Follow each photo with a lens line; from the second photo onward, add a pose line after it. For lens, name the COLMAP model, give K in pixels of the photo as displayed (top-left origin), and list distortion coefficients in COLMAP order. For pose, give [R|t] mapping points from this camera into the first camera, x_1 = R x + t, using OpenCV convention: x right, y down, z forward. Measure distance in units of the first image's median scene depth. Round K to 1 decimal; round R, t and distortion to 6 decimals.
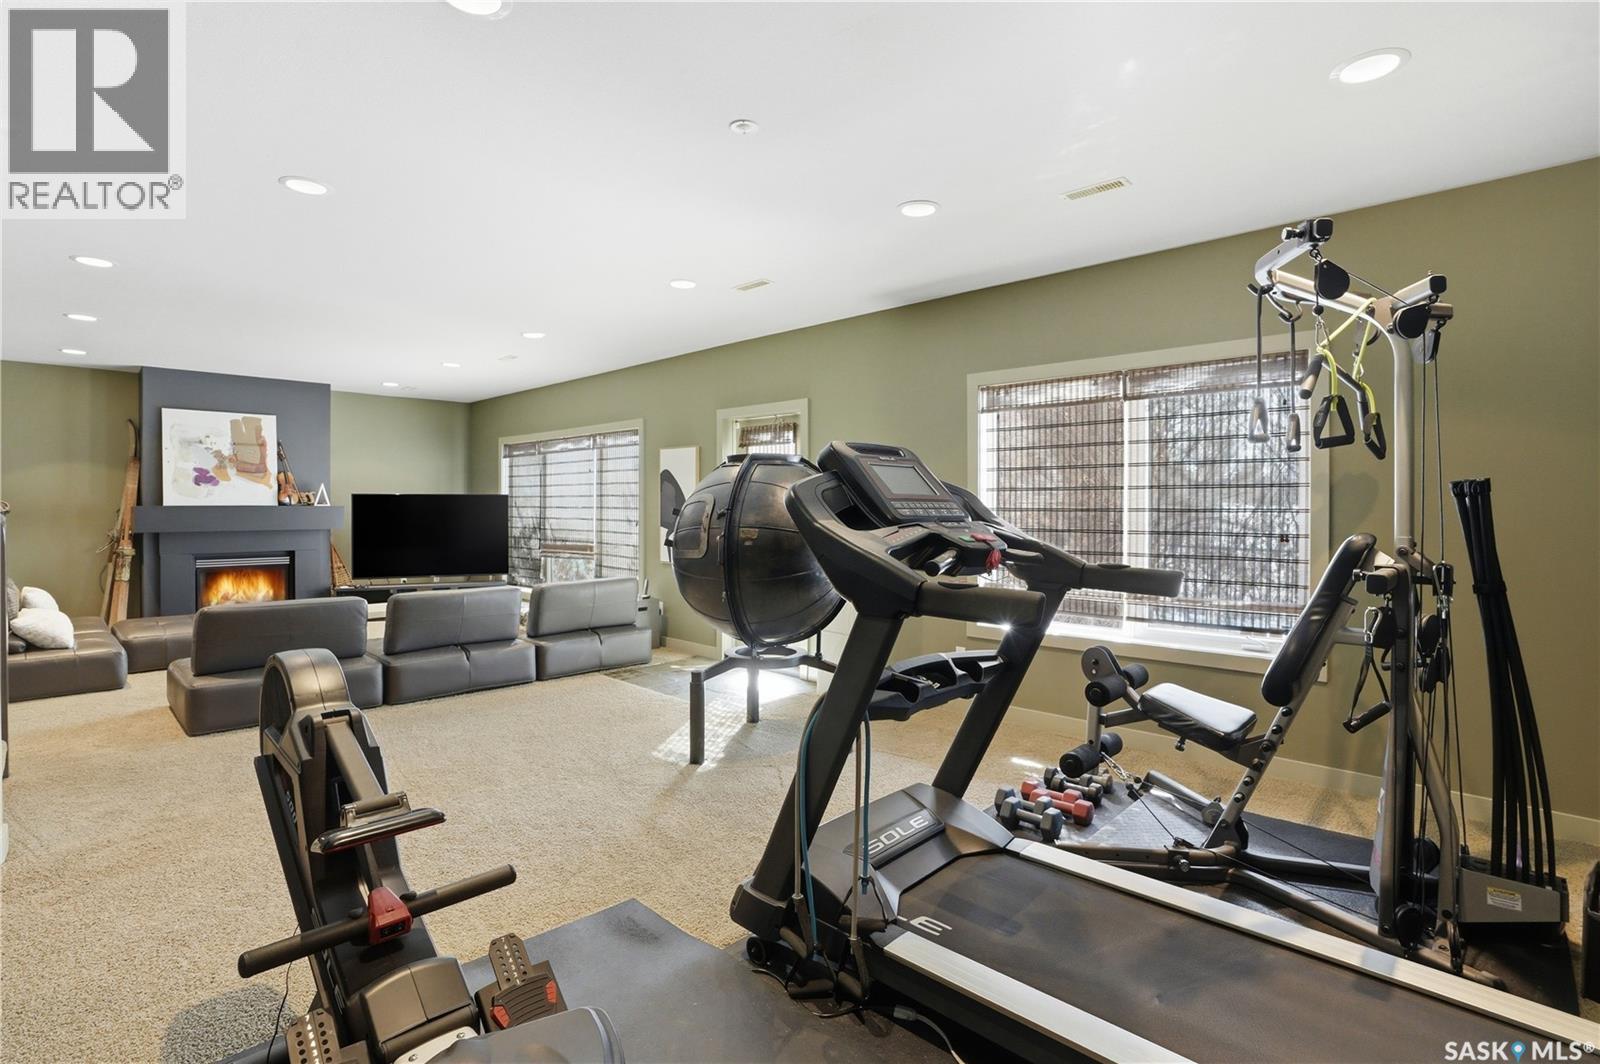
lens RADIAL K [[761.4, 0, 787.4], [0, 761.4, 519.0], [0, 0, 1]] dist [-0.028310, 0.006697]
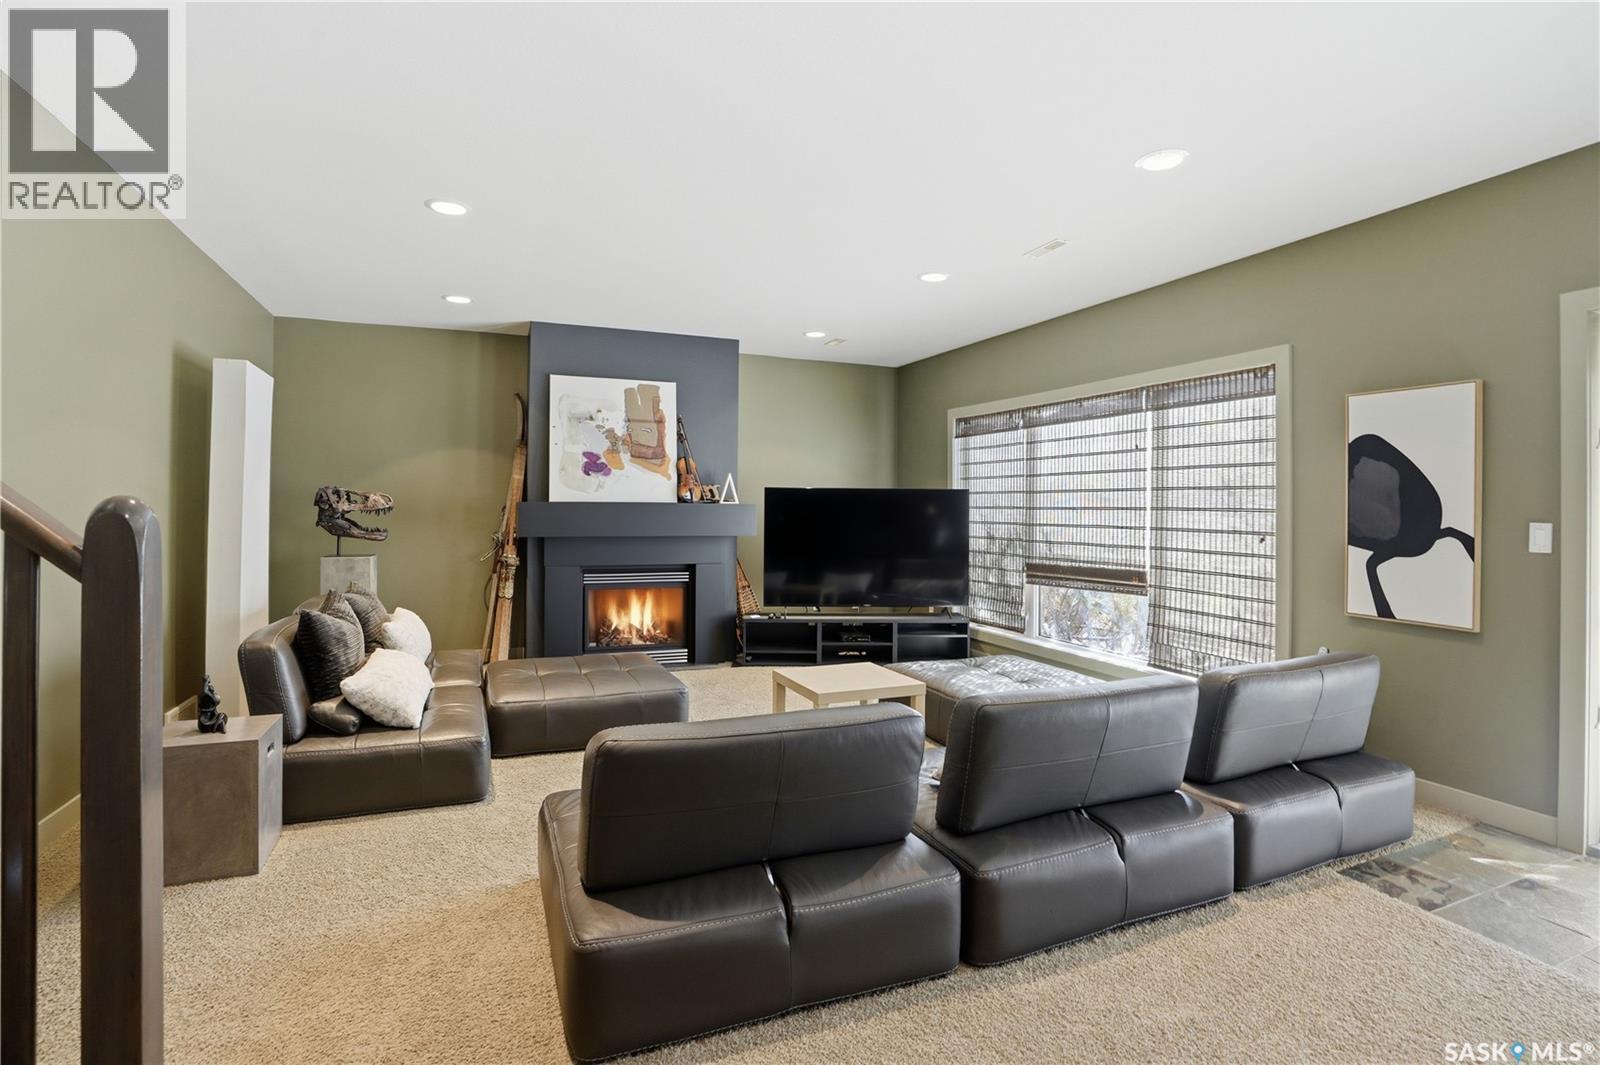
lens RADIAL K [[761.4, 0, 815.7], [0, 761.4, 533.4], [0, 0, 1]] dist [-0.028310, 0.006697]
pose [[0.933694, 0.018792, -0.357579, -0.290246], [-0.013737, 0.999767, 0.016673, -0.002051], [0.357809, -0.010655, 0.933734, 0.358880]]
